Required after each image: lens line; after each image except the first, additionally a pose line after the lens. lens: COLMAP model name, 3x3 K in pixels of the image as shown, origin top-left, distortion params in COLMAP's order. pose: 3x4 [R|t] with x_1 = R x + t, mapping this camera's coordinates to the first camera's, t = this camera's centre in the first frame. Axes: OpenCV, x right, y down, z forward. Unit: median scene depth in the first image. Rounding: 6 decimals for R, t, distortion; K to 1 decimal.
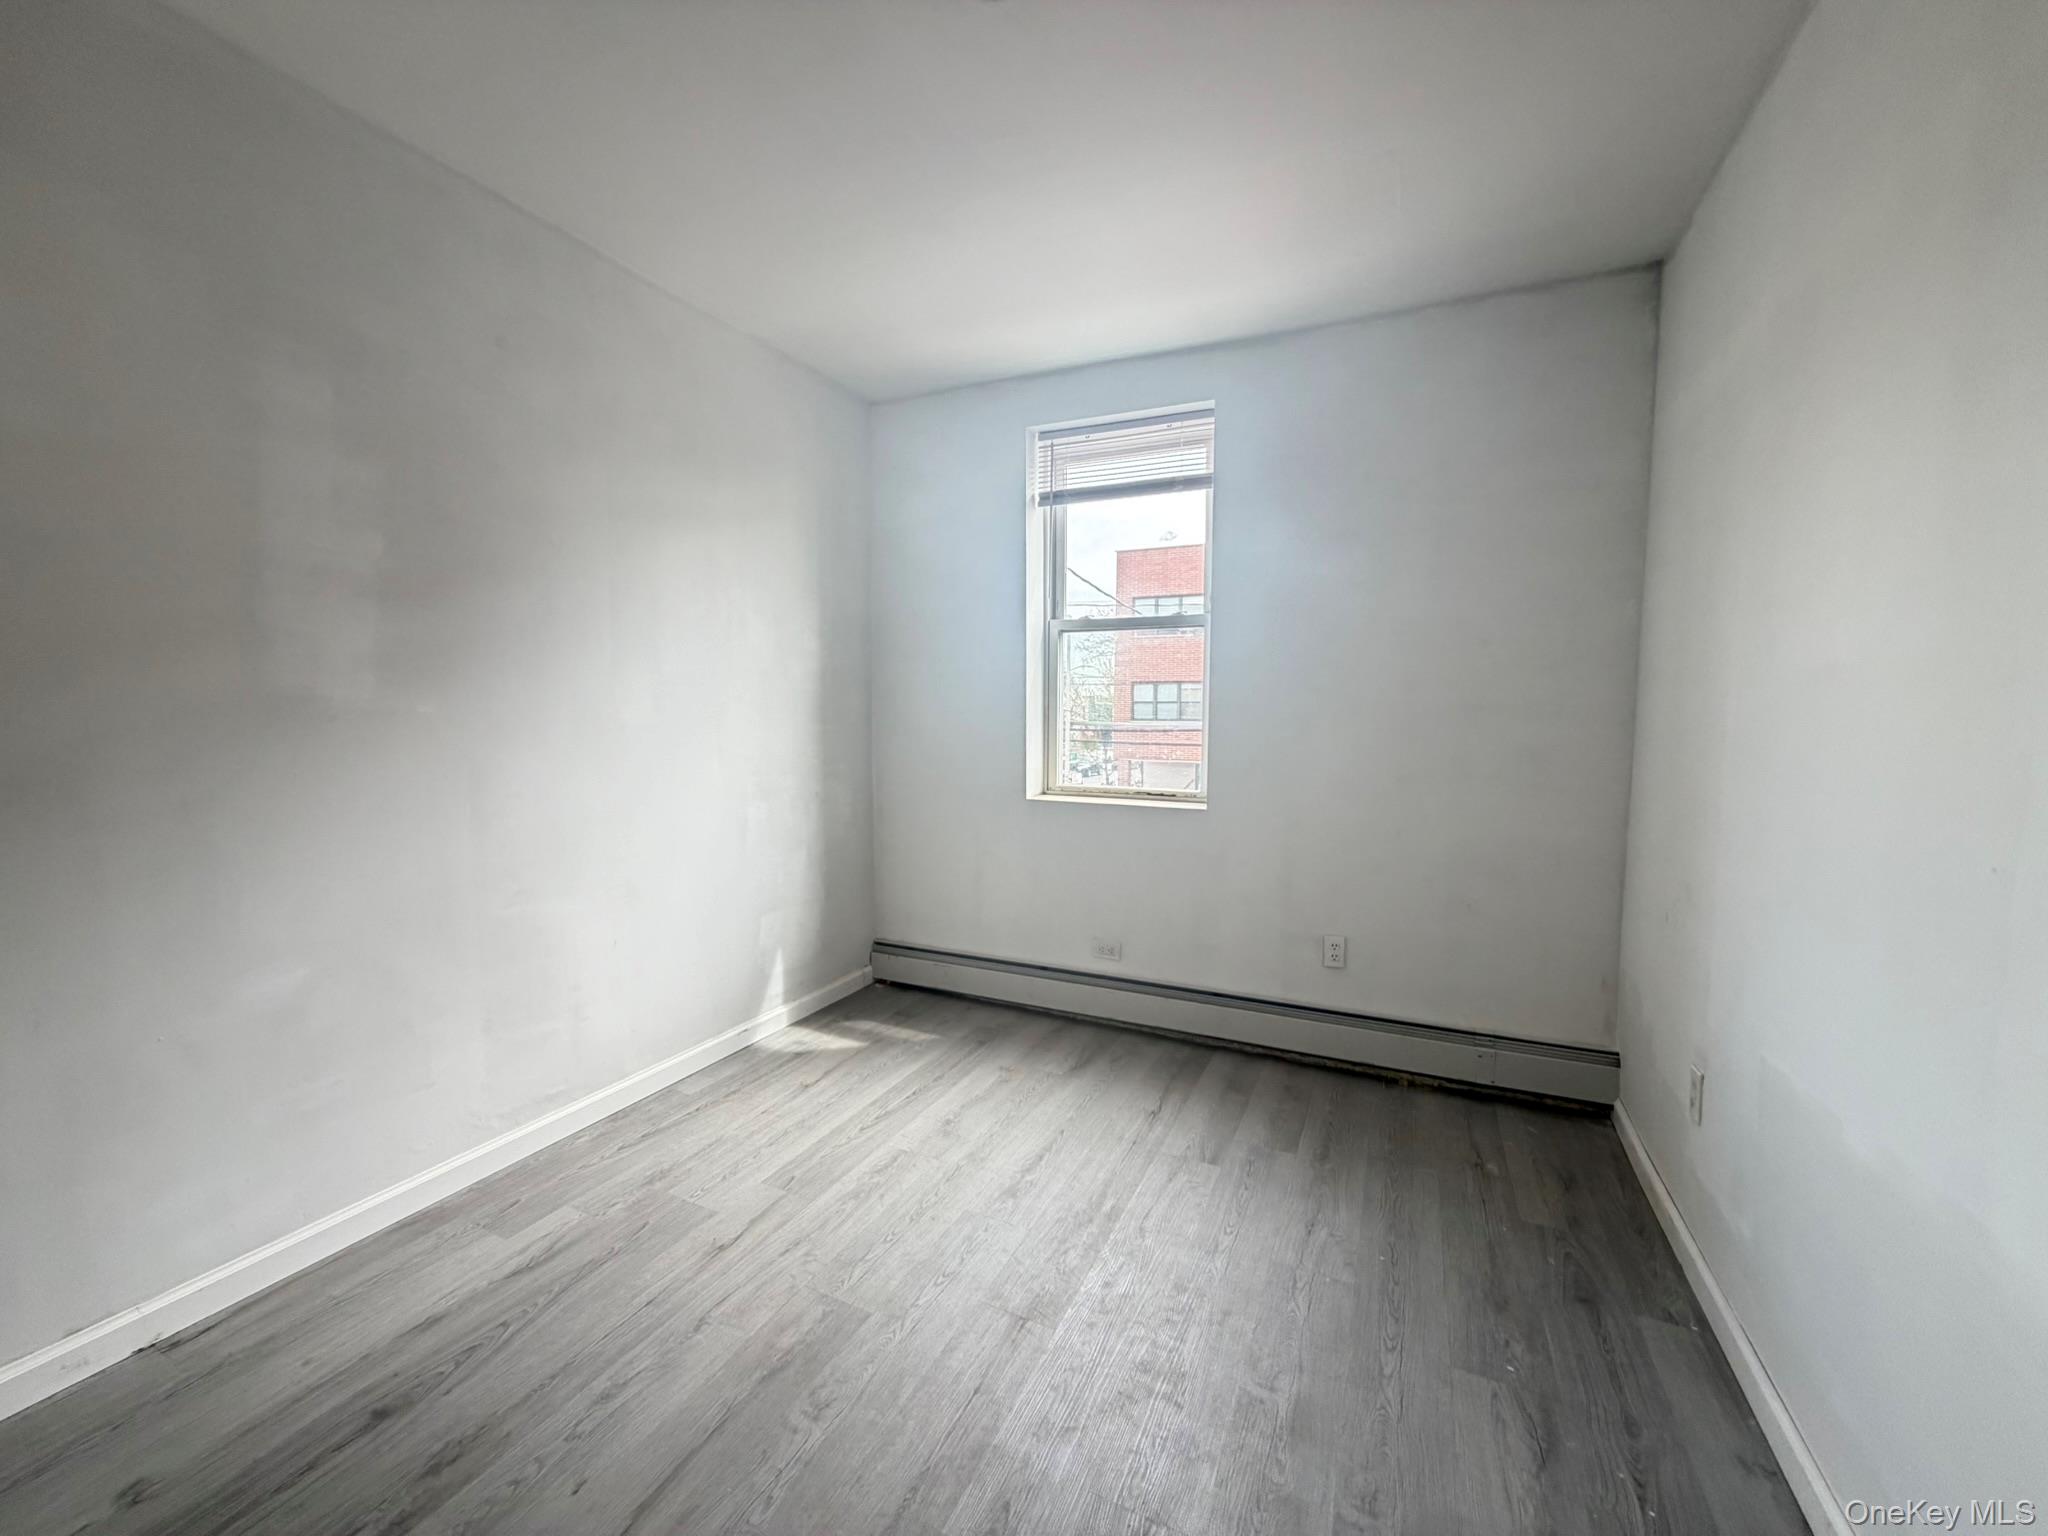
lens RADIAL K [[817.1, 0, 1018.6], [0, 817.1, 767.0], [0, 0, 1]] dist [0.003412, -0.000883]
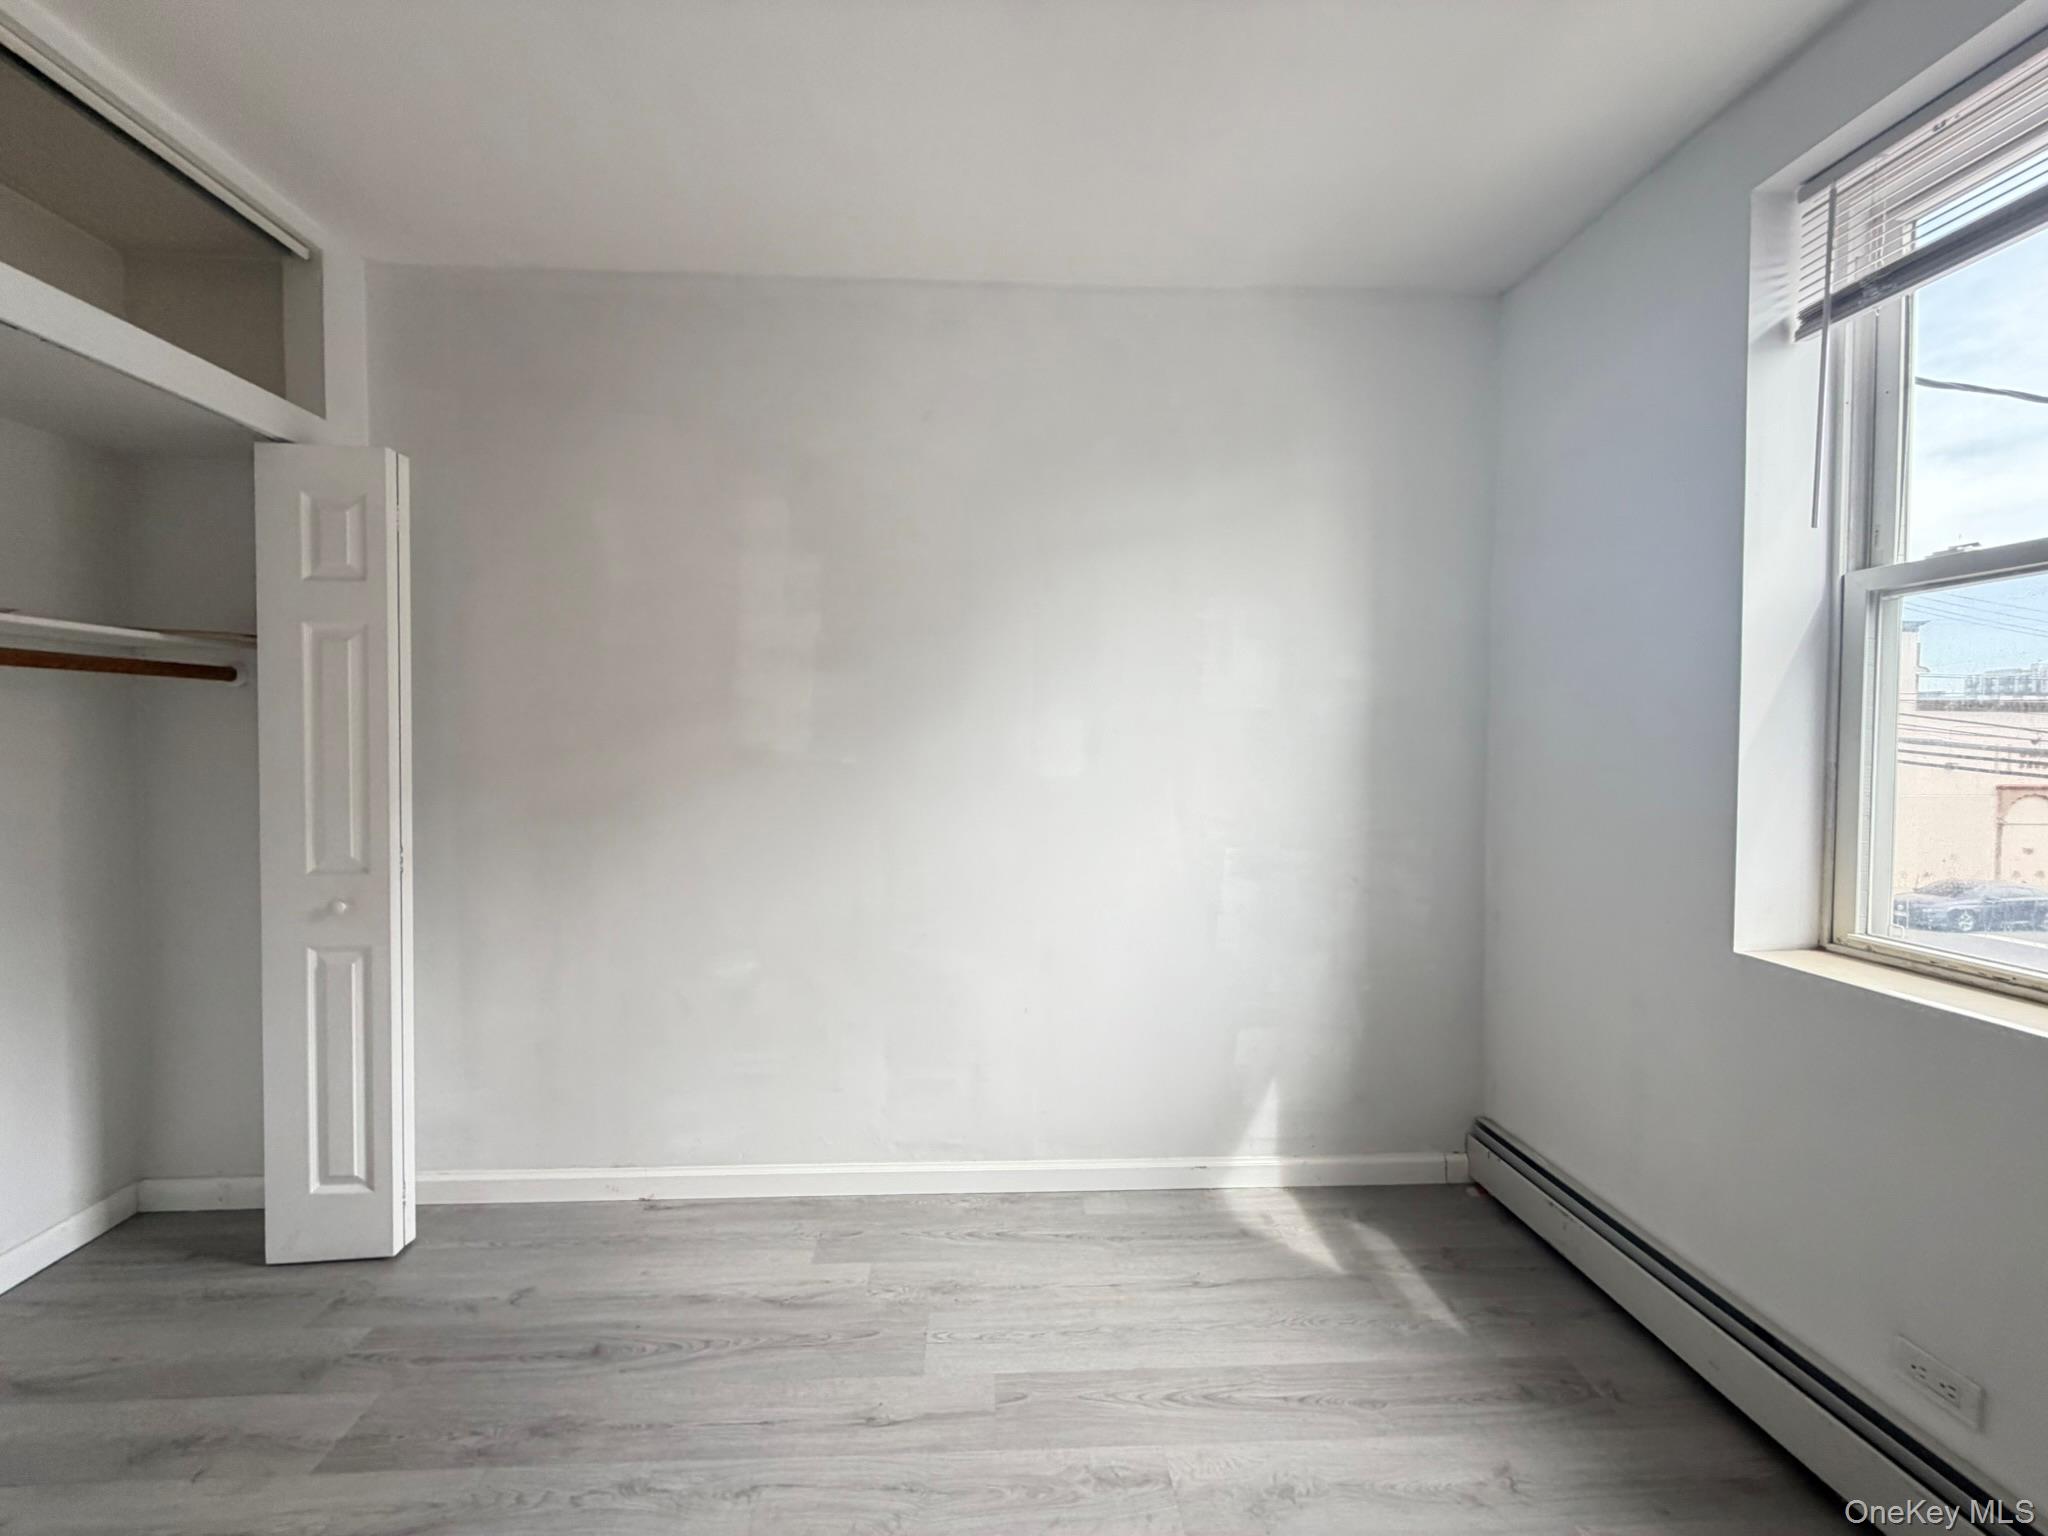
lens RADIAL K [[817.1, 0, 1024.7], [0, 817.1, 765.6], [0, 0, 1]] dist [0.003412, -0.000883]
pose [[0.472366, 0.022824, -0.881107, 0.300944], [-0.062715, 0.998001, -0.007770, -0.051920], [0.879168, 0.058929, 0.472854, 0.508159]]
